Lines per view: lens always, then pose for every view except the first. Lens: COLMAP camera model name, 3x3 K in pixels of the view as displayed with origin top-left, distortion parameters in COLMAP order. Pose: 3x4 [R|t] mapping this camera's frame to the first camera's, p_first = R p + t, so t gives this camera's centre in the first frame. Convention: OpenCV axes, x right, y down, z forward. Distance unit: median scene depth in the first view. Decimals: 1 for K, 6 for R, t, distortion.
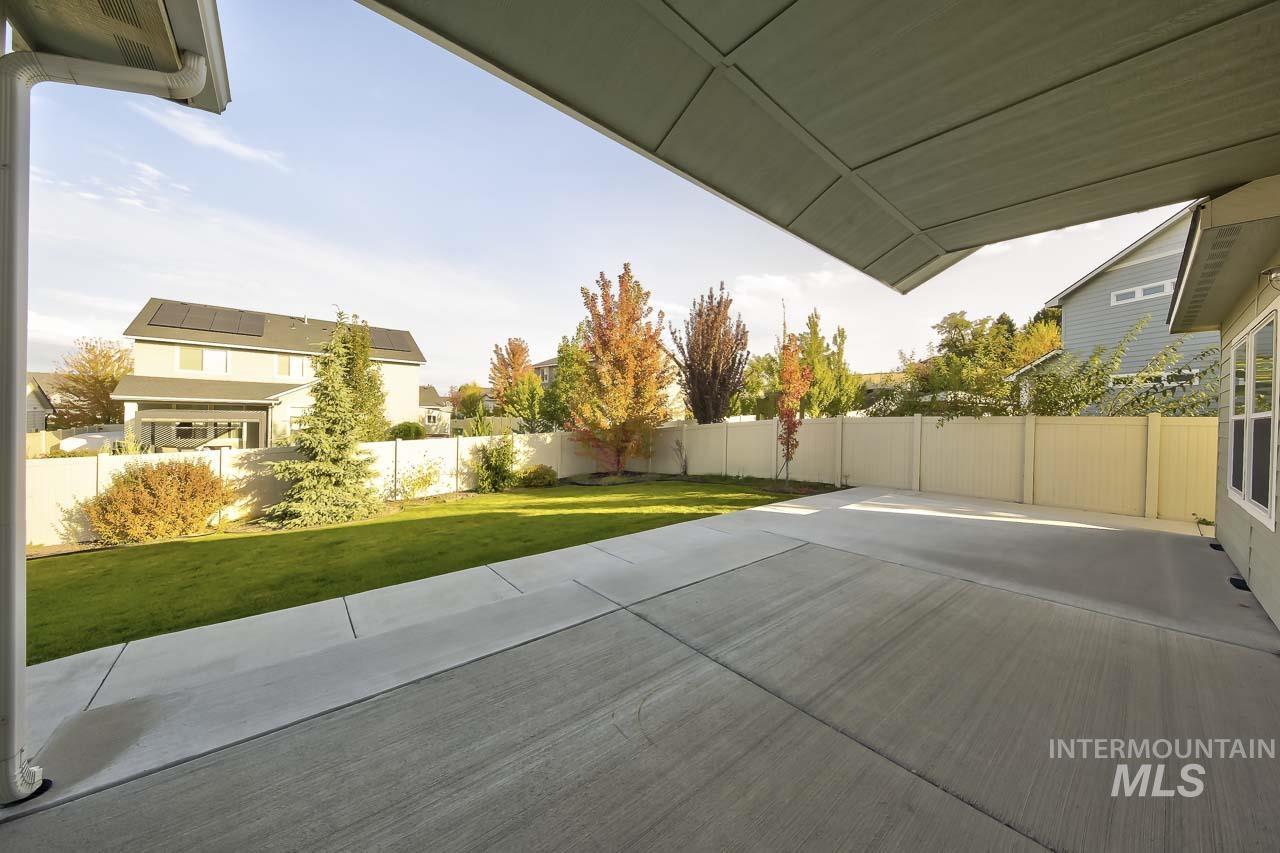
lens RADIAL K [[424.1, 0, 628.4], [0, 424.1, 410.1], [0, 0, 1]] dist [0.000289, 0.000044]
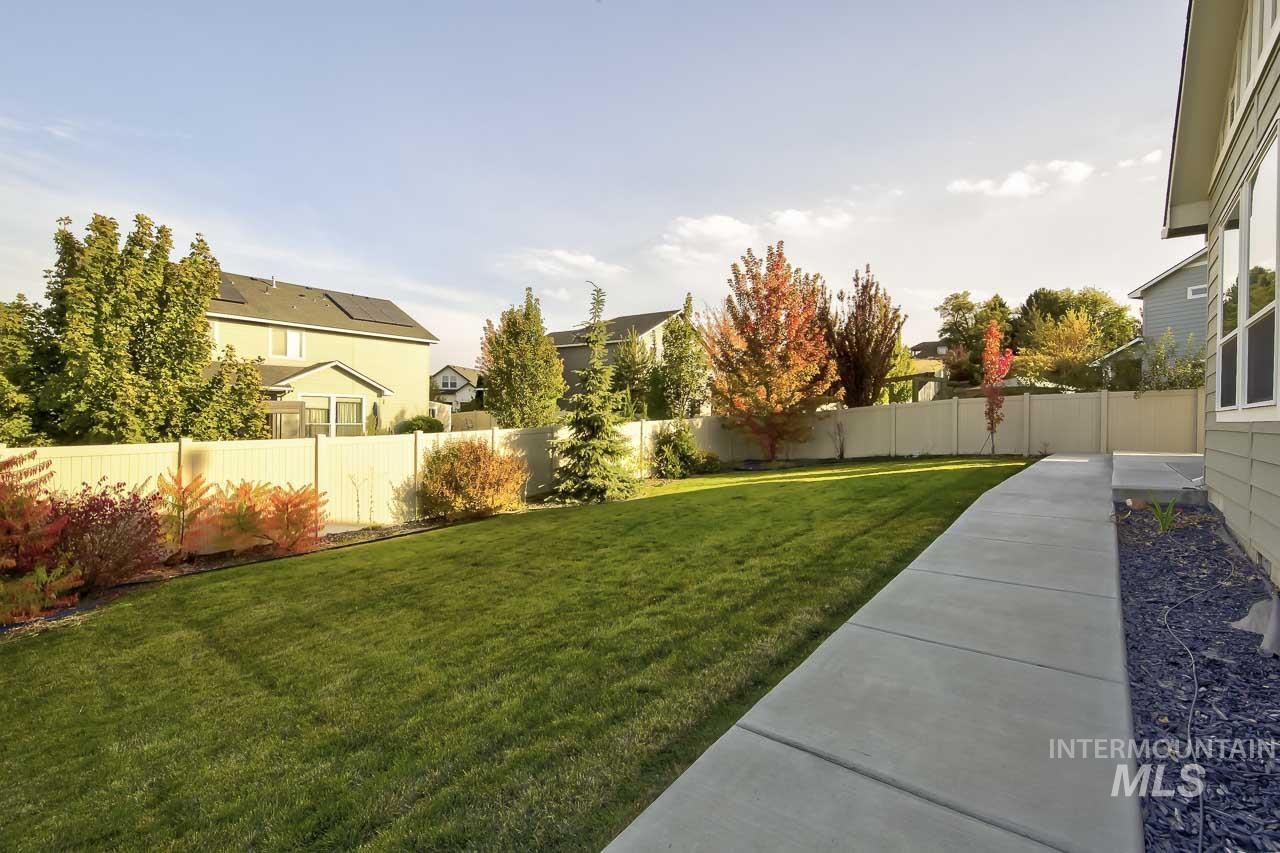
lens RADIAL K [[555.2, 0, 640.0], [0, 555.2, 426.5], [0, 0, 1]] dist [0.008741, -0.000219]
pose [[0.982639, -0.013711, 0.185021, -0.577507], [0.007509, 0.999387, 0.034181, 0.030439], [-0.185376, -0.032198, 0.982140, -0.203415]]
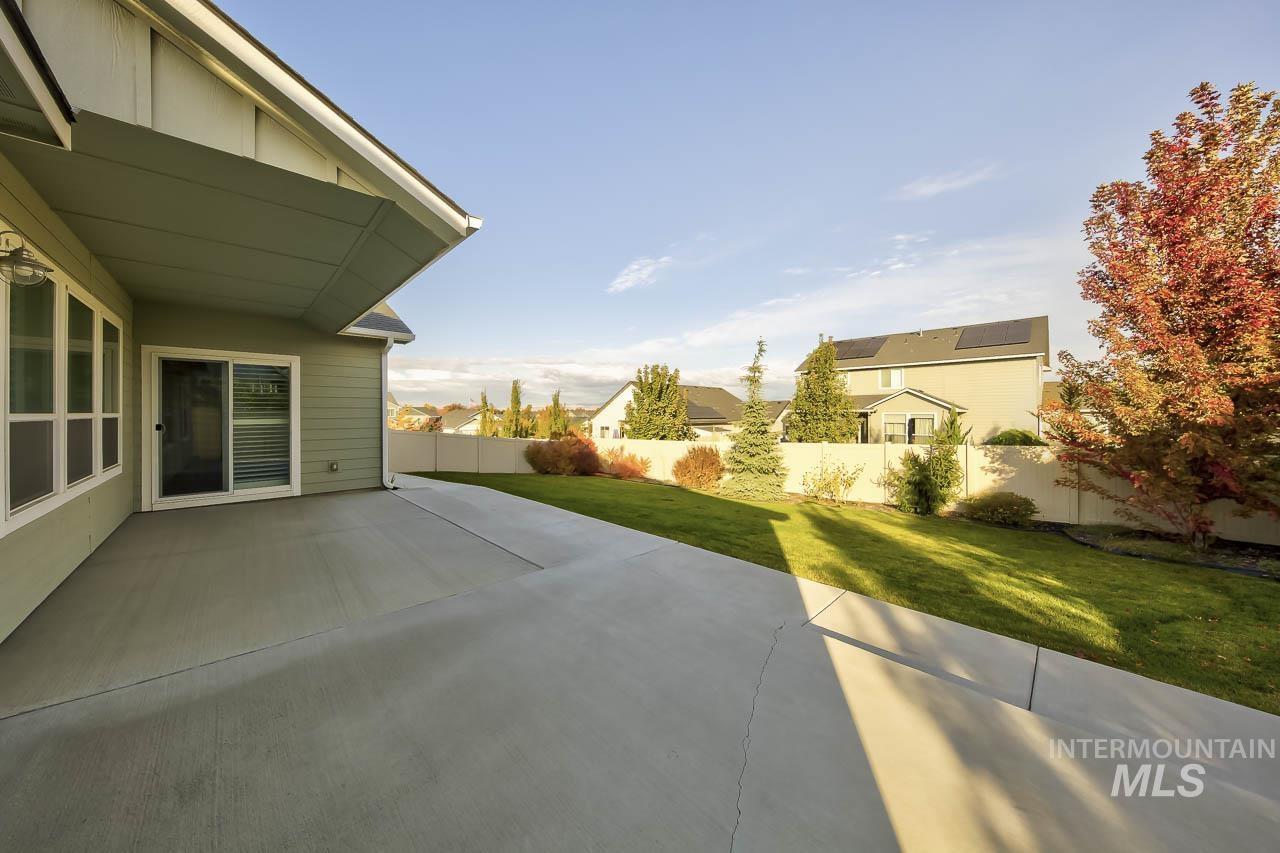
lens RADIAL K [[412.5, 0, 635.9], [0, 412.5, 417.6], [0, 0, 1]] dist [0.000268, 0.000050]
pose [[0.080120, -0.017521, -0.996631, 0.397065], [0.013312, 0.999775, -0.016506, 0.015355], [0.996696, -0.011945, 0.080335, 0.377745]]
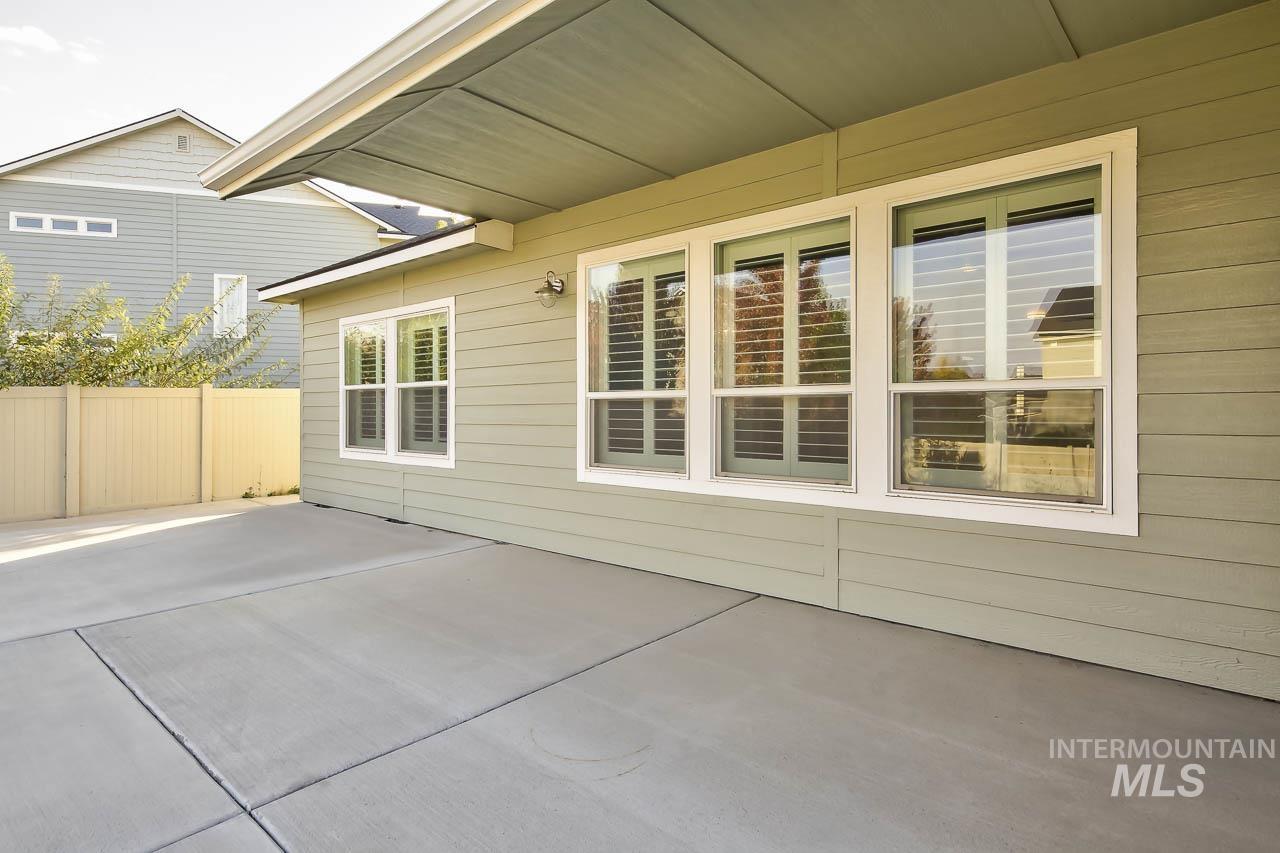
lens RADIAL K [[695.3, 0, 640.0], [0, 695.3, 426.5], [0, 0, 1]] dist [0.003328, 0.001351]
pose [[-0.155935, -0.051845, 0.986406, -0.173251], [-0.010320, 0.998653, 0.050857, 0.006101], [-0.987713, -0.002249, -0.156260, 0.159893]]
